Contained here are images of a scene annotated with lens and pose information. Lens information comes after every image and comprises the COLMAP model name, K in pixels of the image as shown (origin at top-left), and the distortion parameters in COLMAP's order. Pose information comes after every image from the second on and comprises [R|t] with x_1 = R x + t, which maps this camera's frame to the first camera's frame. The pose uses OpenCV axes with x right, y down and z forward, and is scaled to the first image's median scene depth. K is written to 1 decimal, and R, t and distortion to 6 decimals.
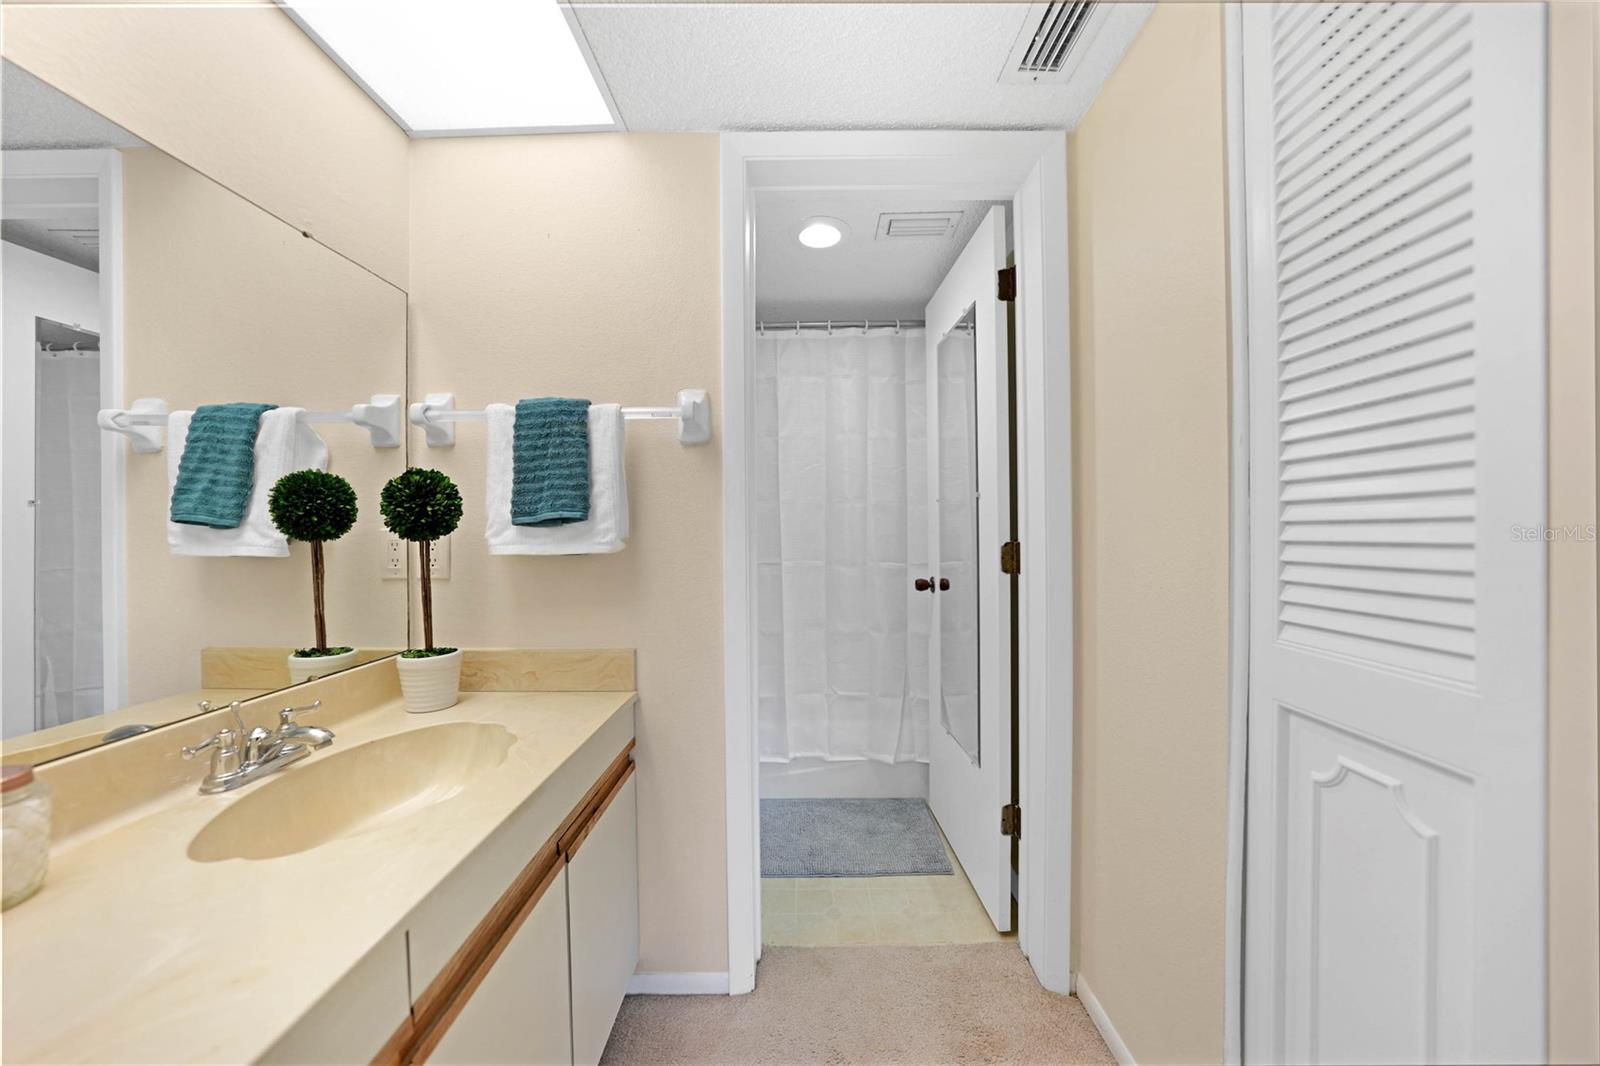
lens RADIAL K [[562.4, 0, 800.0], [0, 562.4, 533.0], [0, 0, 1]] dist [-0.001366, 0.000029]
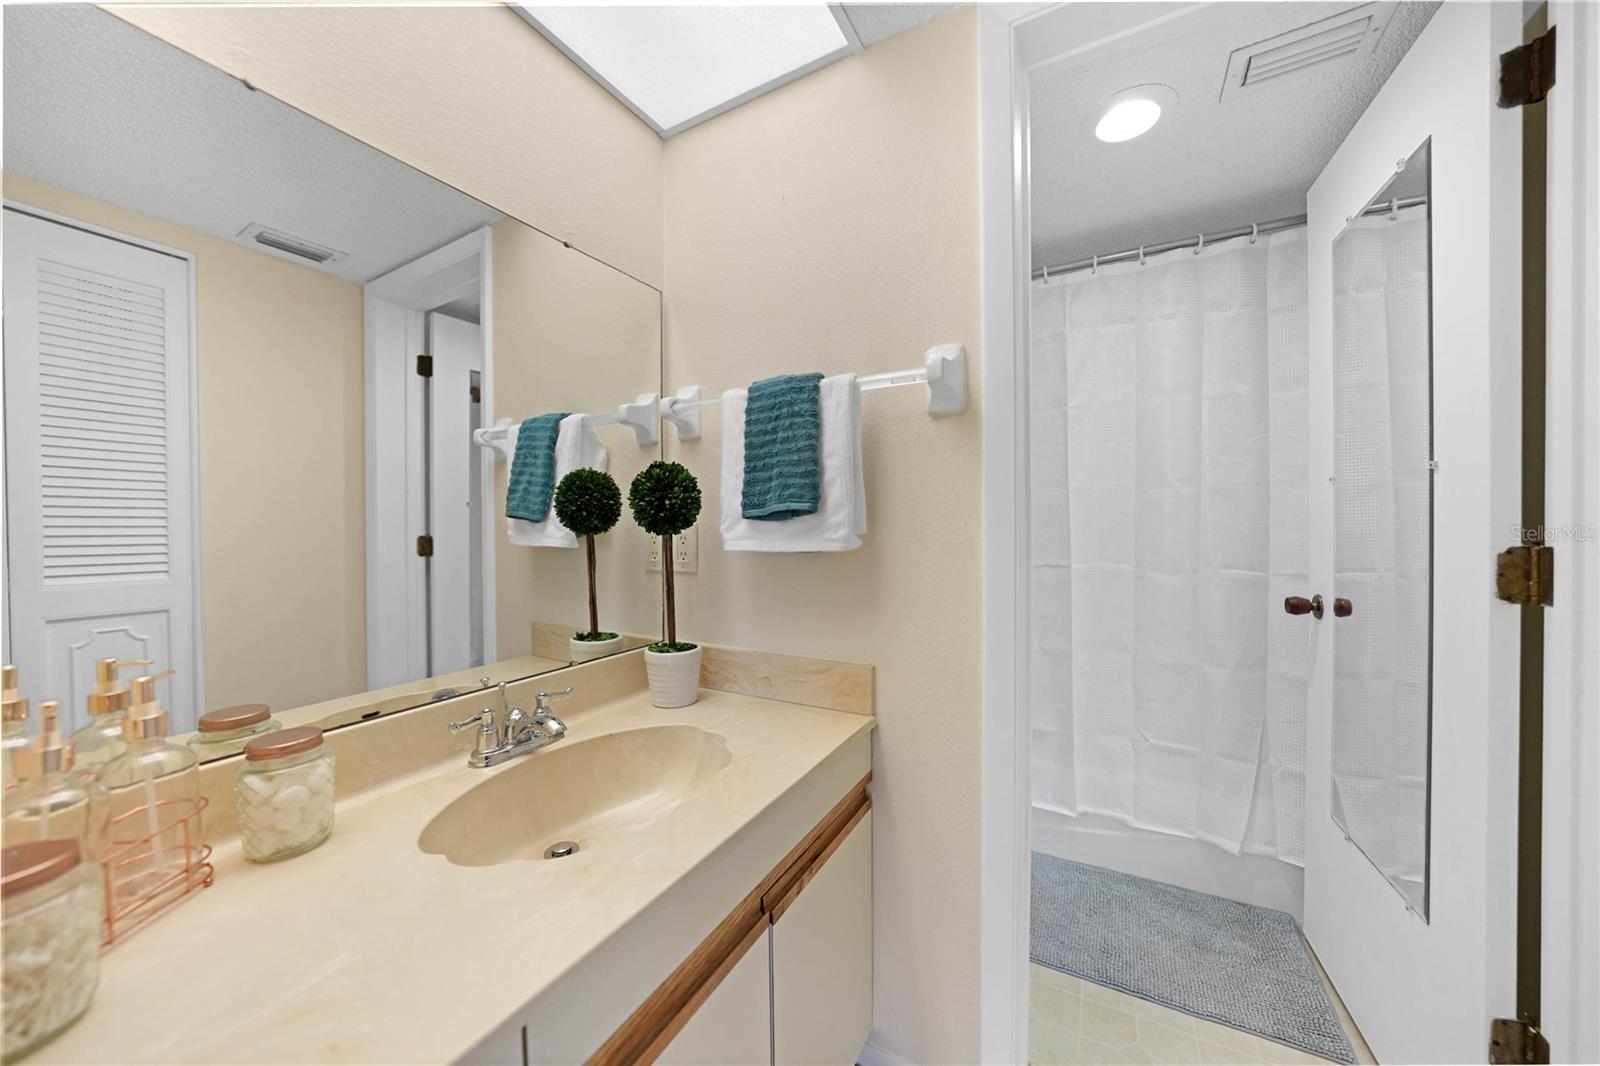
lens RADIAL K [[552.0, 0, 800.0], [0, 552.0, 533.0], [0, 0, 1]] dist [-0.033449, 0.007432]
pose [[0.878300, 0.008966, -0.478026, 0.001189], [-0.003329, 0.999915, 0.012639, -0.002129], [0.478098, -0.009509, 0.878255, 0.243390]]
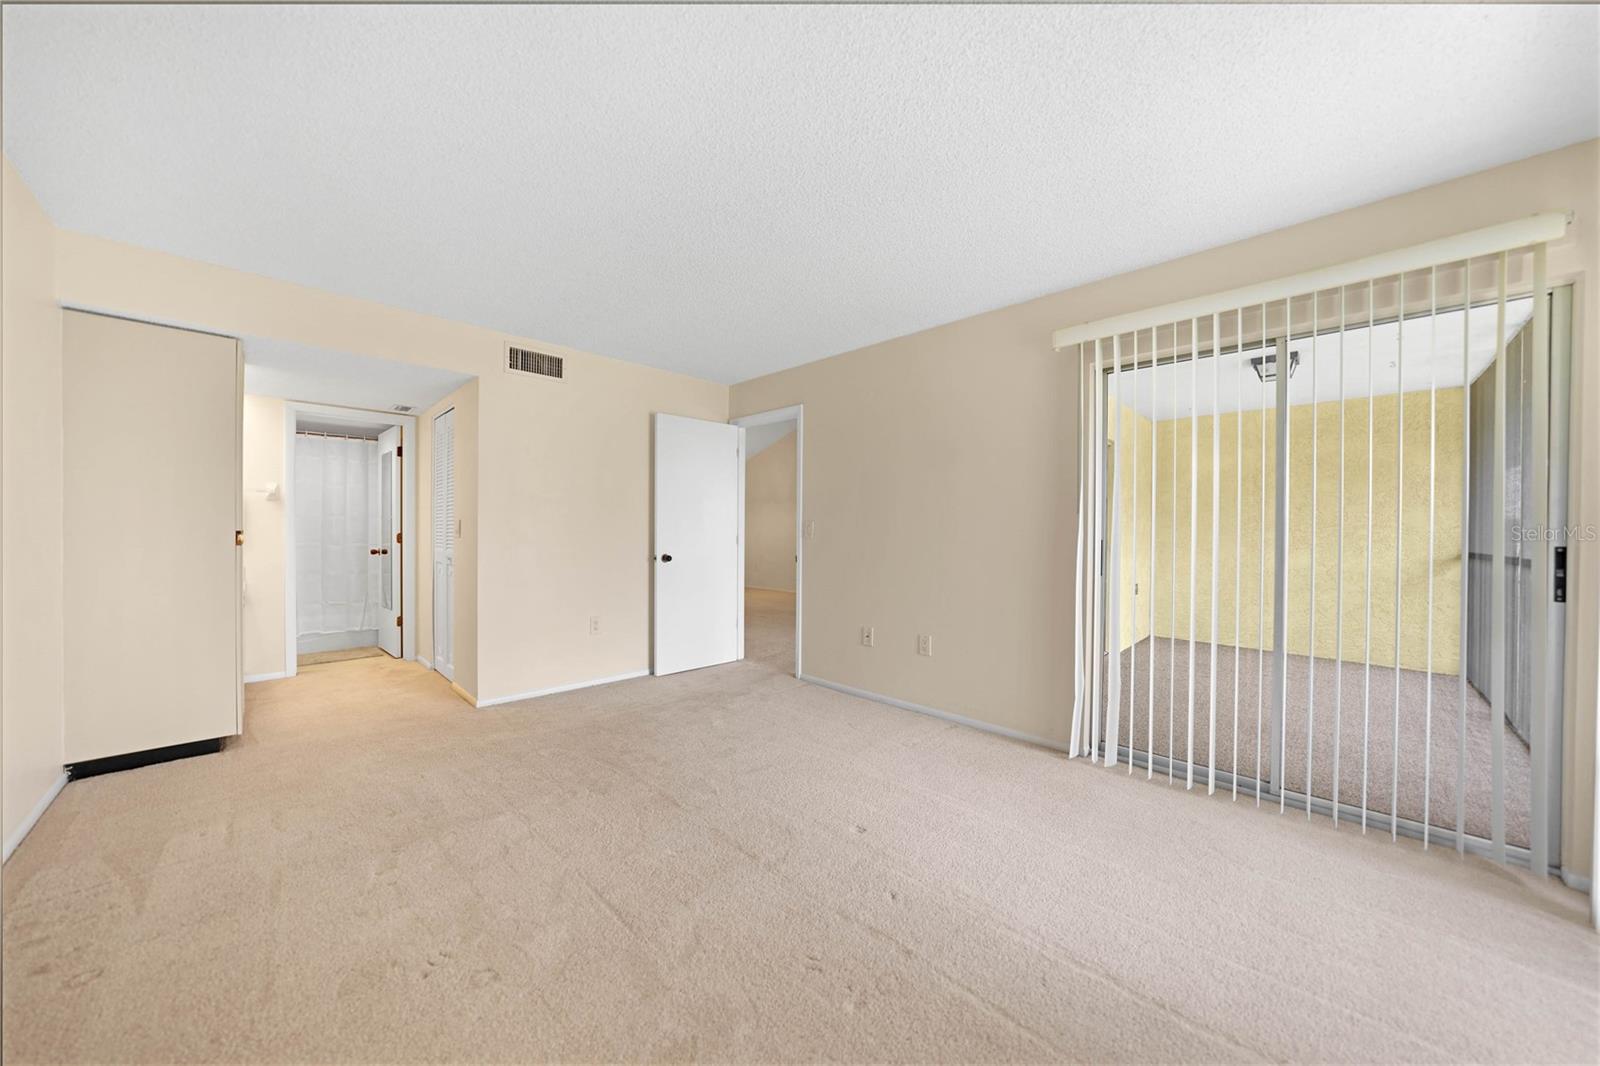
lens RADIAL K [[552.0, 0, 800.0], [0, 552.0, 533.0], [0, 0, 1]] dist [-0.033449, 0.007432]
pose [[0.698423, 0.007786, 0.715642, -0.273290], [-0.003036, 0.999964, -0.007917, 0.036401], [-0.715678, 0.003356, 0.698422, -3.090285]]
